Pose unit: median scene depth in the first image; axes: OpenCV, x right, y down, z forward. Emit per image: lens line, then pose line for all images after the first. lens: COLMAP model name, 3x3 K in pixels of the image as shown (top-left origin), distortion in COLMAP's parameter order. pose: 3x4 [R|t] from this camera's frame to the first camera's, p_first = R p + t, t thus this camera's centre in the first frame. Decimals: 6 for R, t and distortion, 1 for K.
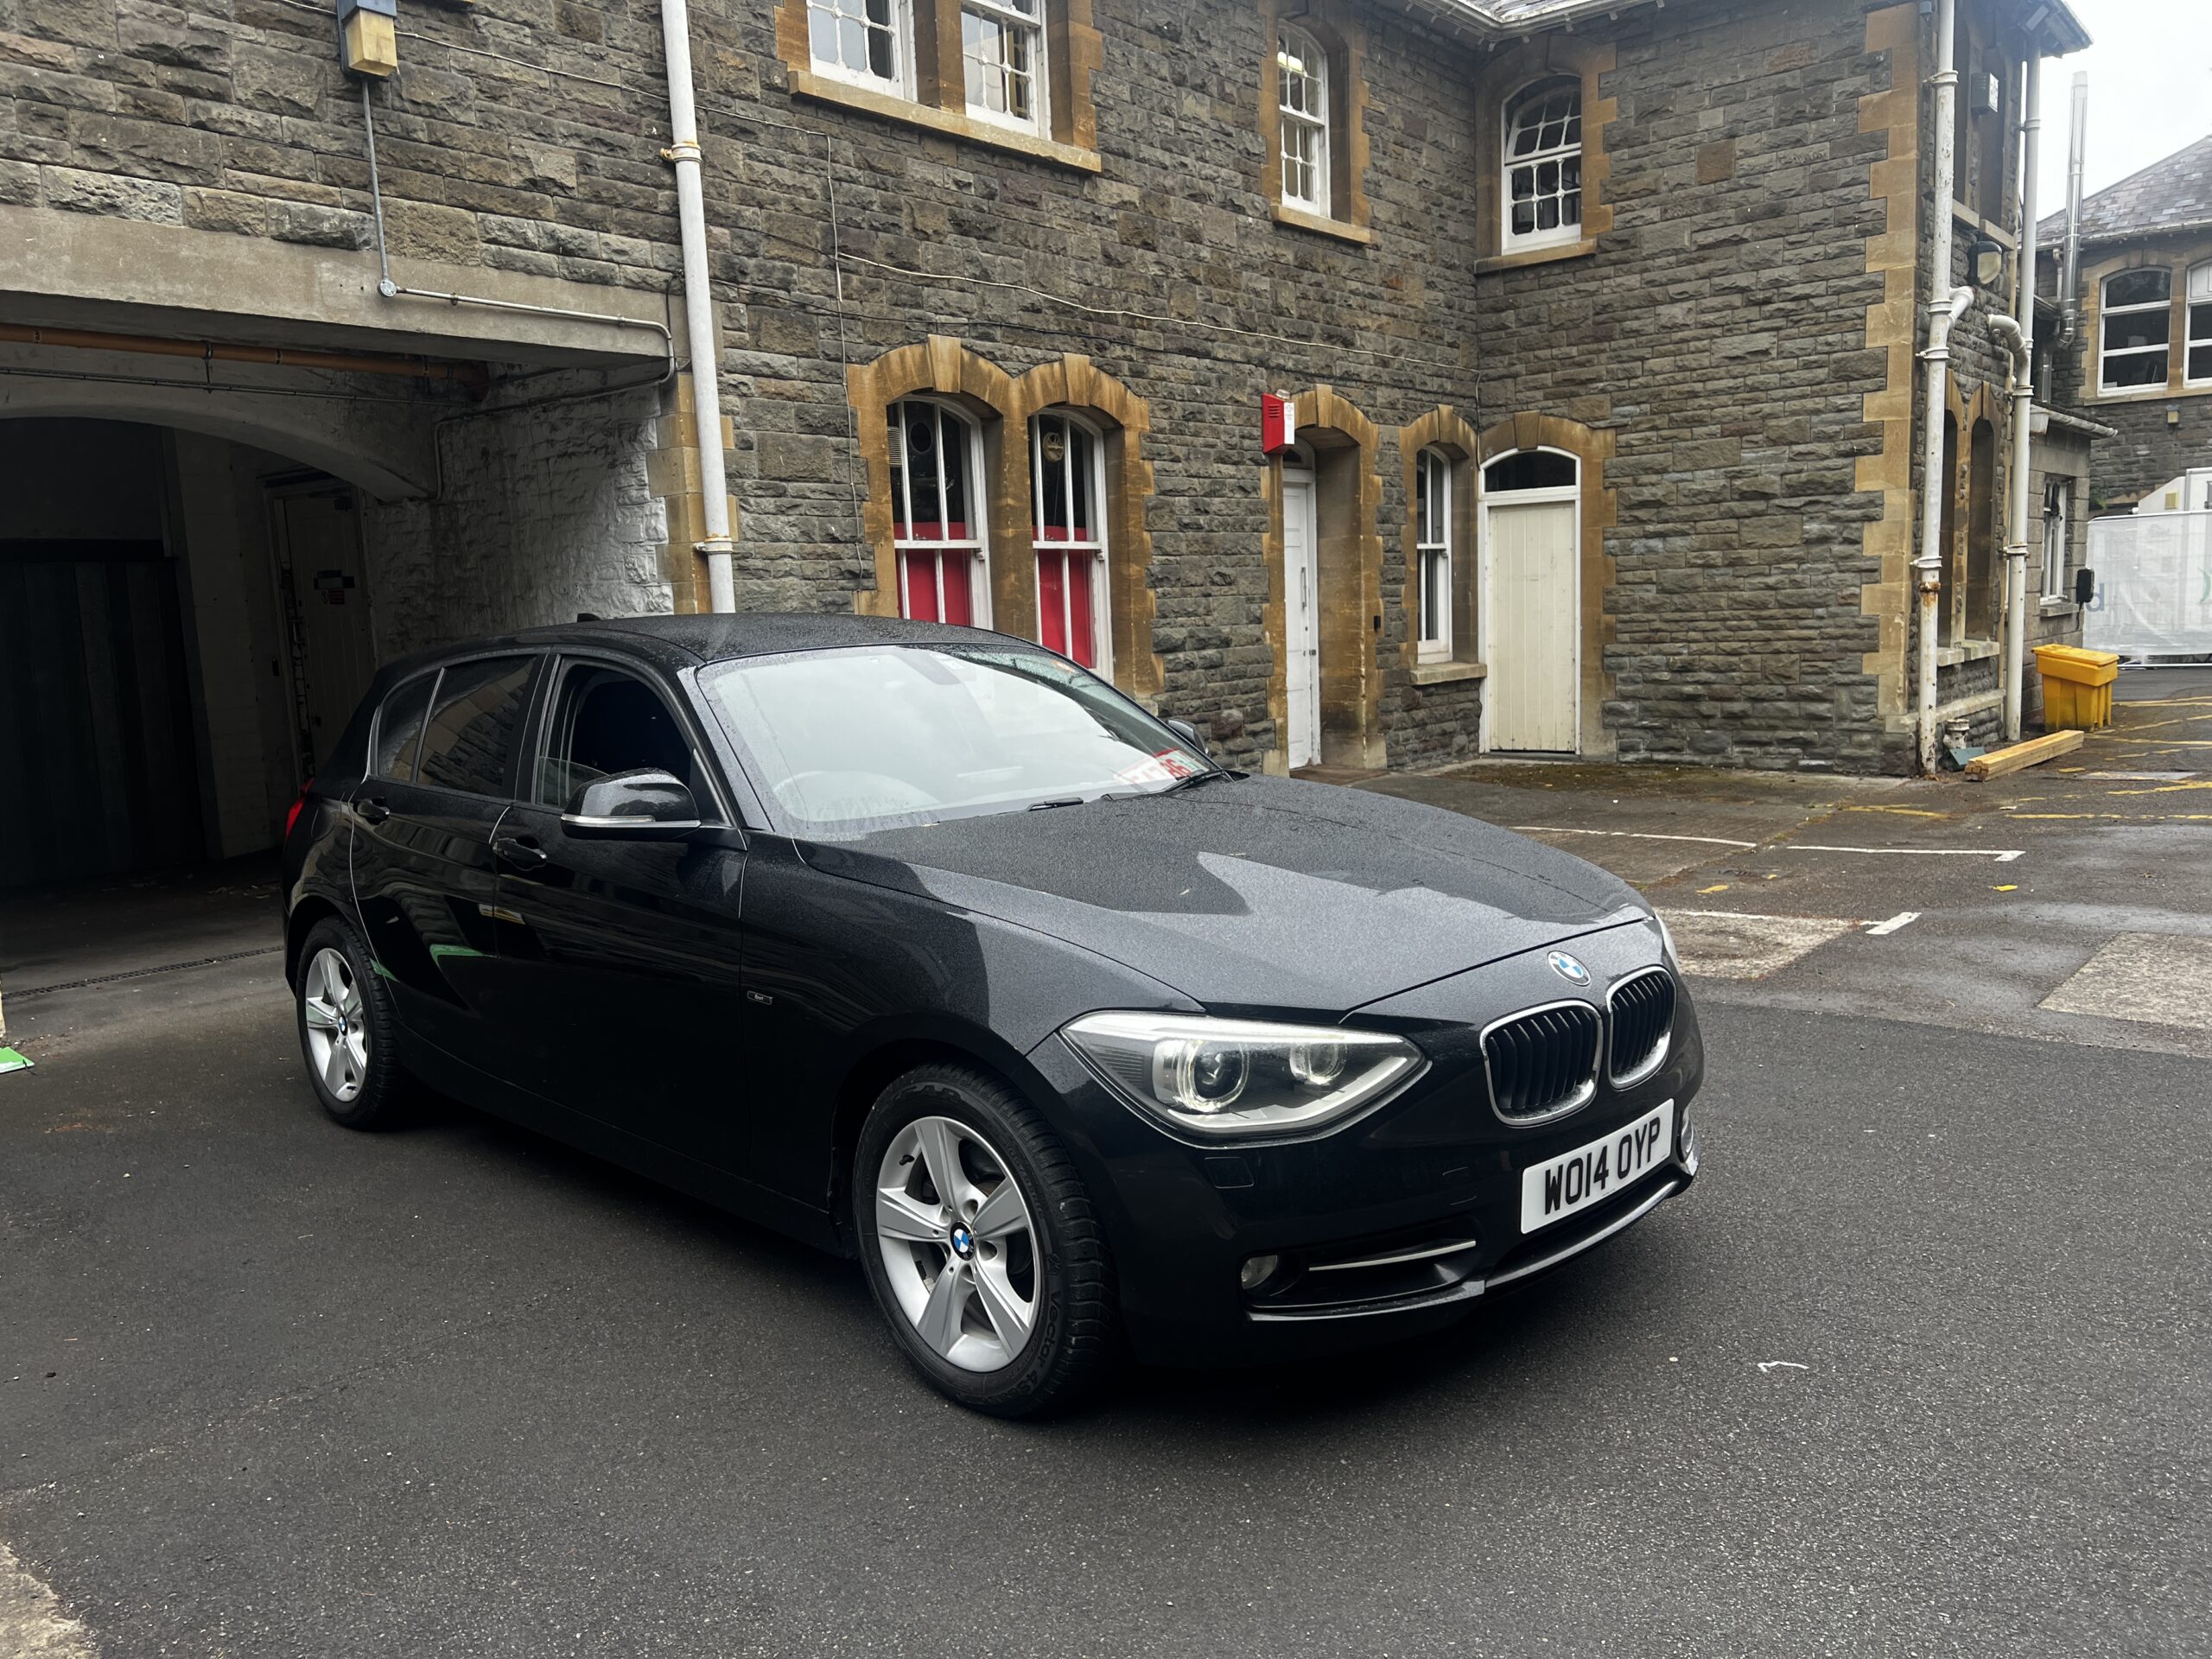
lens RADIAL K [[1684.1, 0, 1106.0], [0, 1684.1, 829.5], [0, 0, 1]] dist [0.063495, -0.069141]
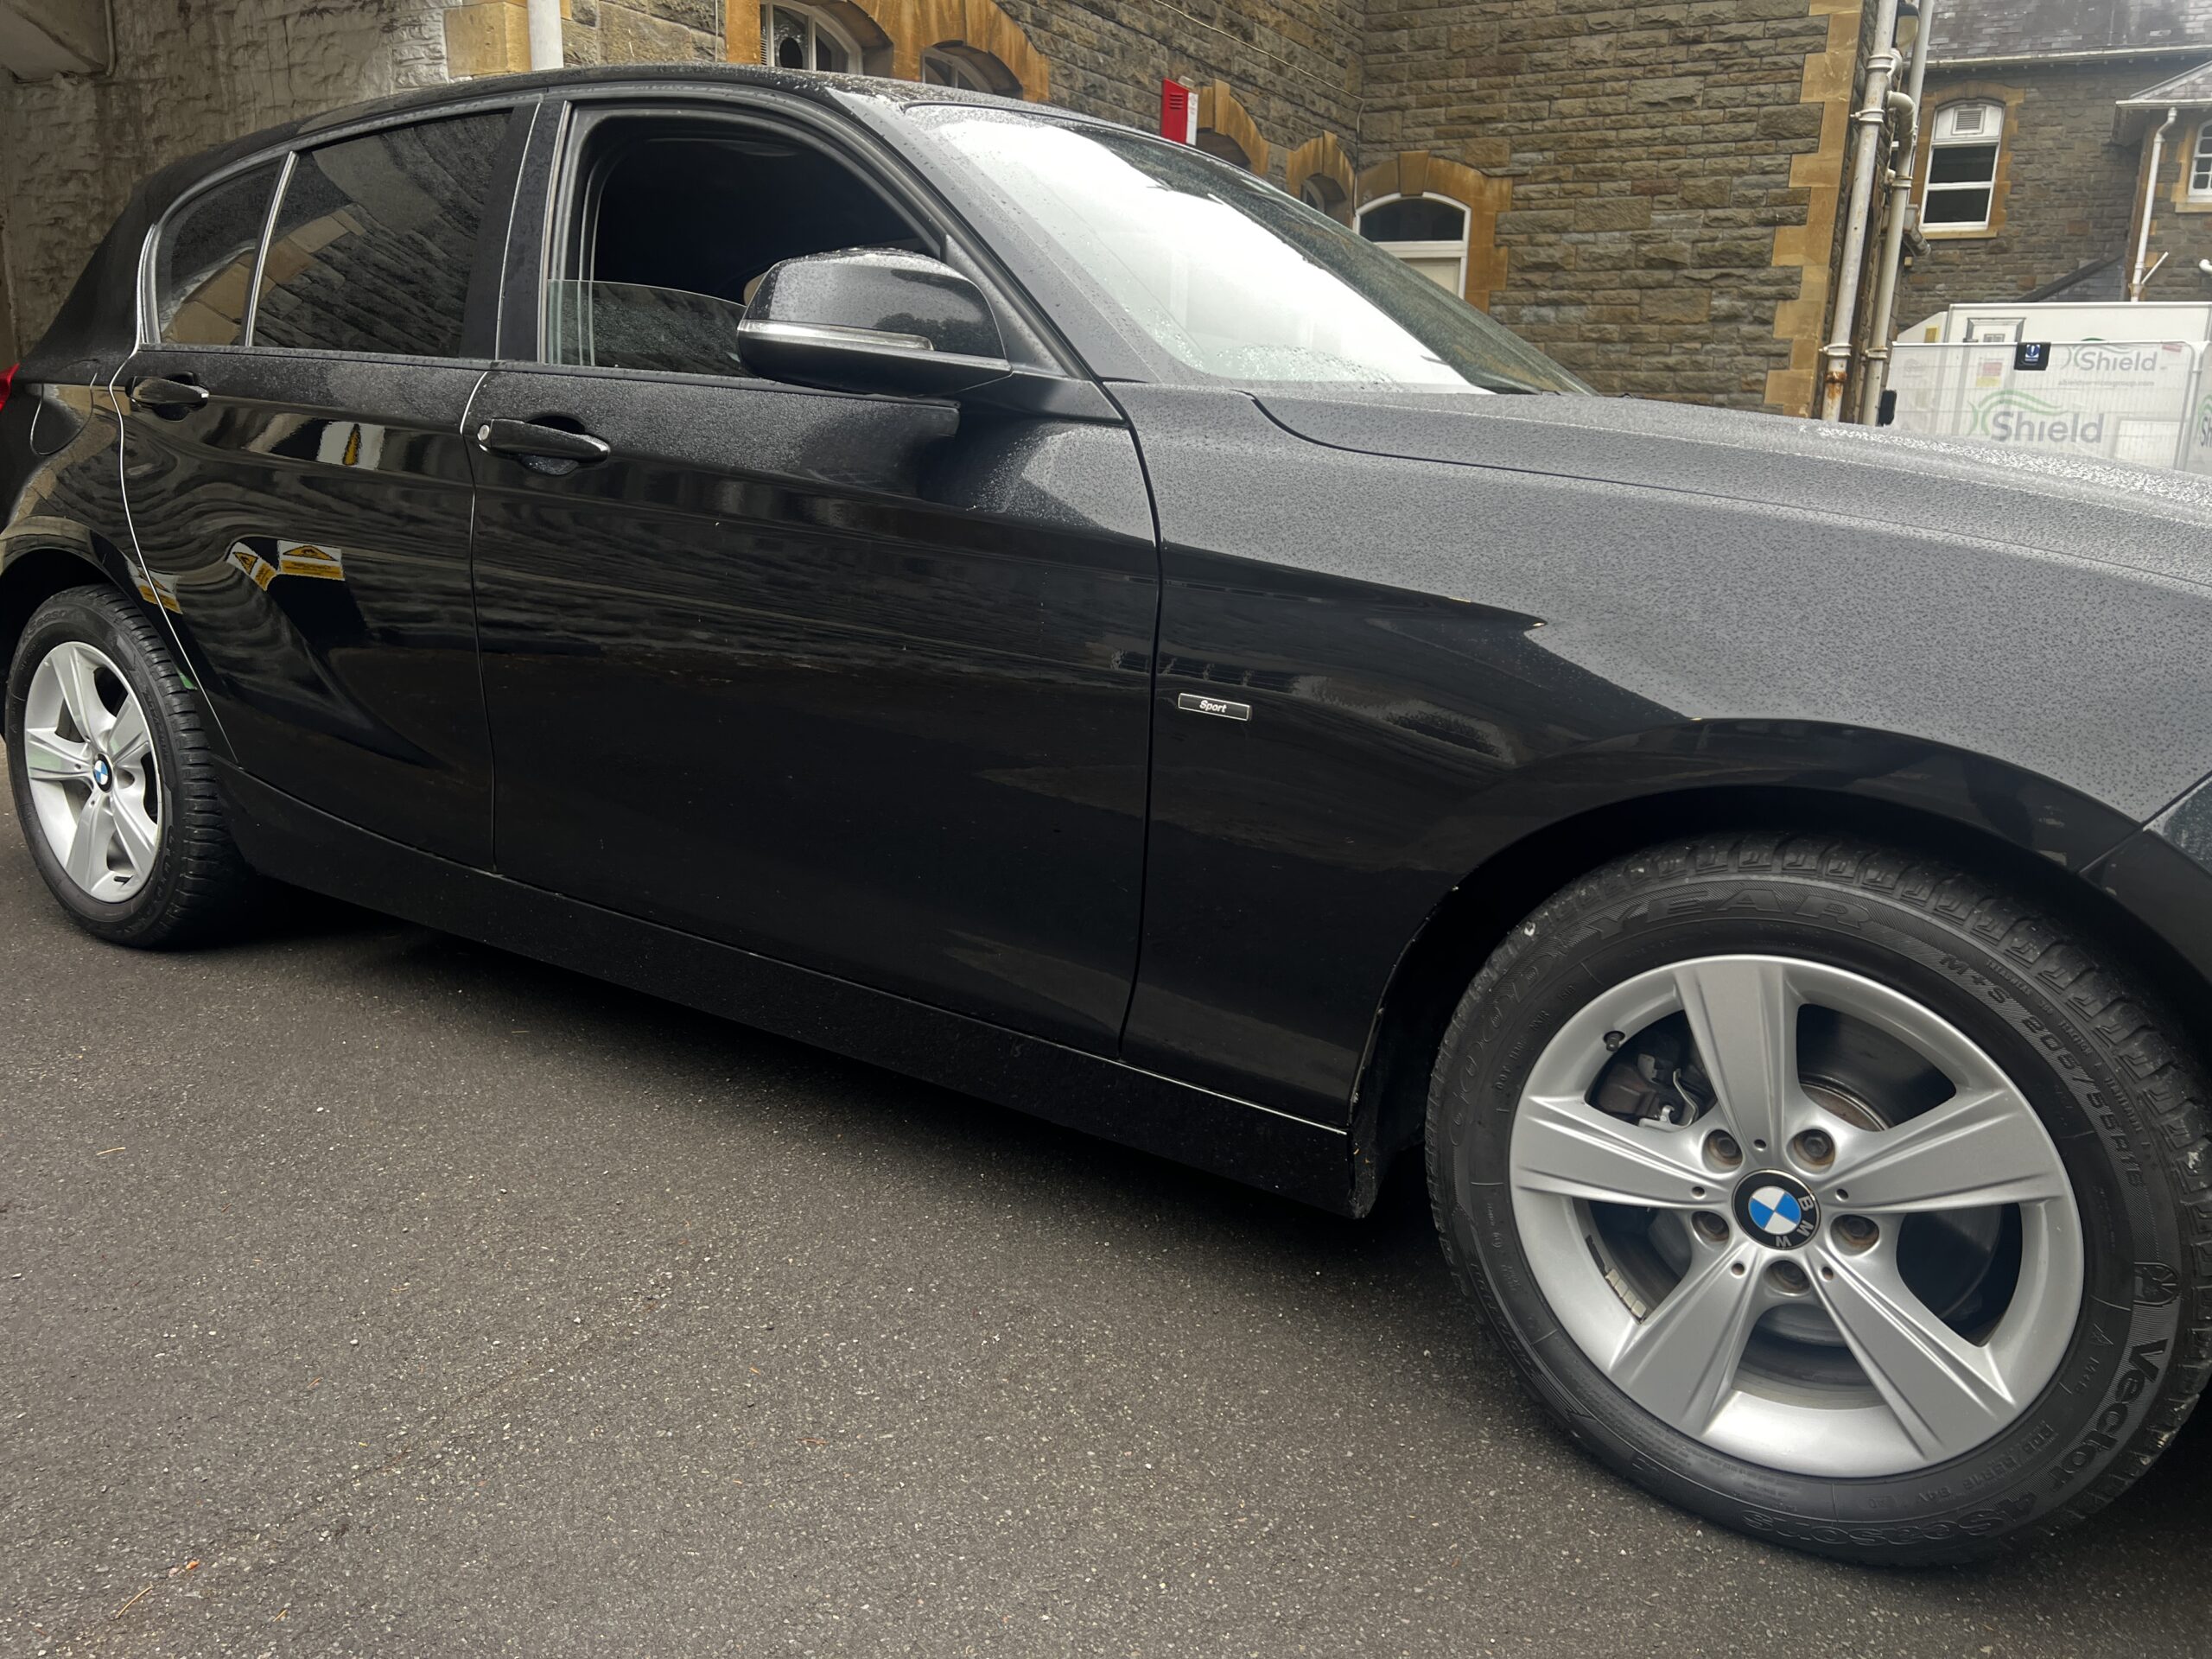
lens RADIAL K [[1695.0, 0, 1106.0], [0, 1695.0, 829.5], [0, 0, 1]] dist [0.020058, -0.006605]
pose [[0.981165, 0.019914, 0.192143, -0.082327], [-0.040840, 0.993573, 0.105569, 0.021456], [-0.188806, -0.111427, 0.975672, 0.132458]]
